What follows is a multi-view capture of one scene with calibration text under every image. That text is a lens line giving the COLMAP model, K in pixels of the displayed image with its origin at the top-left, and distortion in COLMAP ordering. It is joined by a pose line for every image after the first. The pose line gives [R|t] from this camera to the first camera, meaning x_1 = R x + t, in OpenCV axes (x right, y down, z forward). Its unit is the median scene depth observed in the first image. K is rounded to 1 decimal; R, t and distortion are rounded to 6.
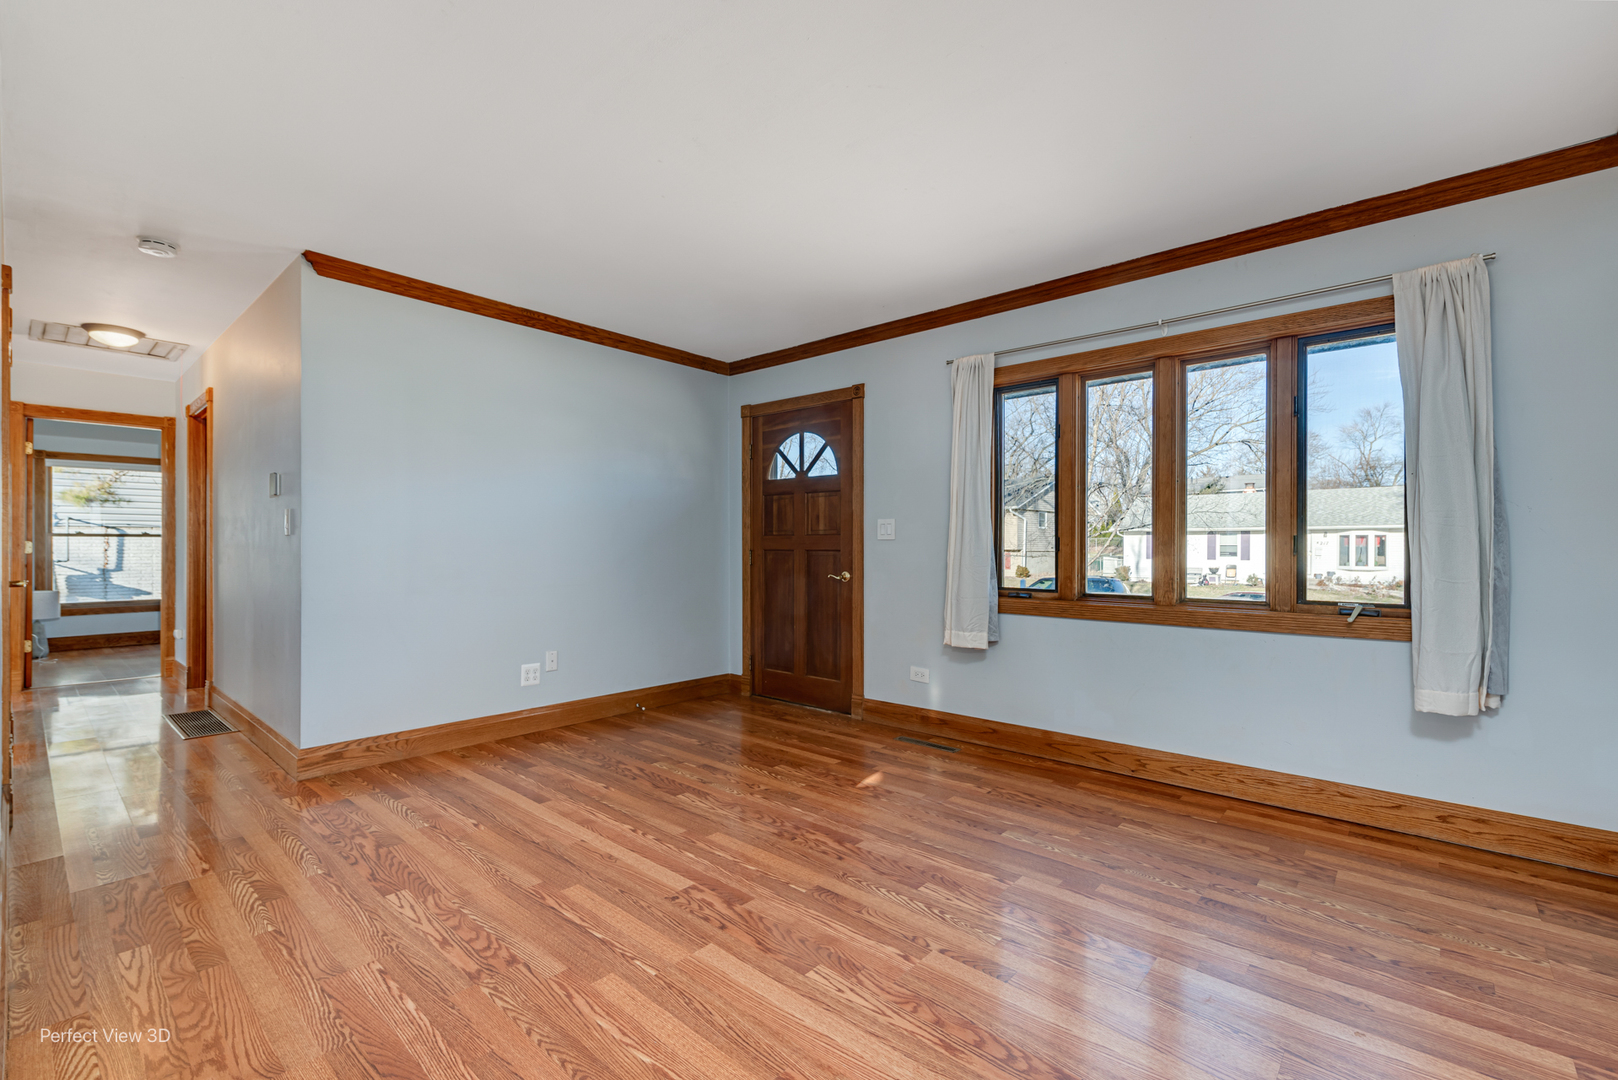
lens RADIAL K [[729.1, 0, 810.0], [0, 729.1, 547.6], [0, 0, 1]] dist [0.004191, 0.000493]
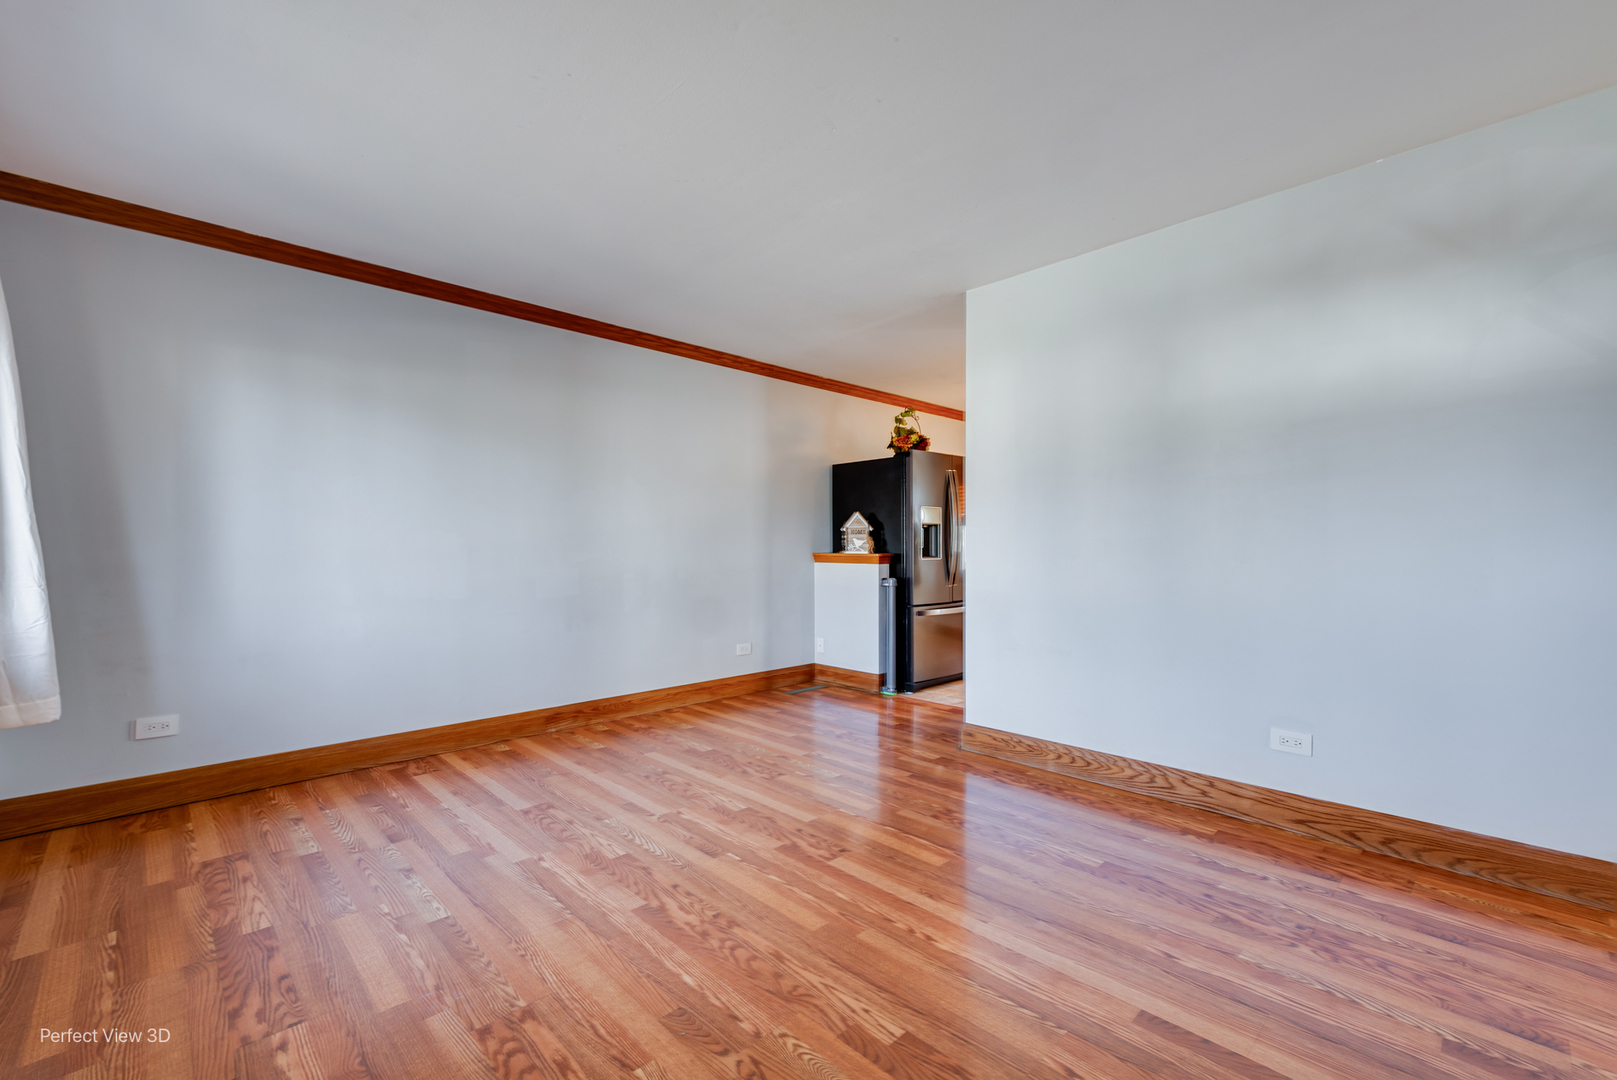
lens RADIAL K [[728.7, 0, 806.9], [0, 728.7, 542.5], [0, 0, 1]] dist [0.004191, 0.000493]
pose [[-0.996886, -0.003102, 0.078798, -0.197038], [-0.003545, 0.999979, -0.005489, 0.000171], [-0.078779, -0.005752, -0.996875, 1.941249]]
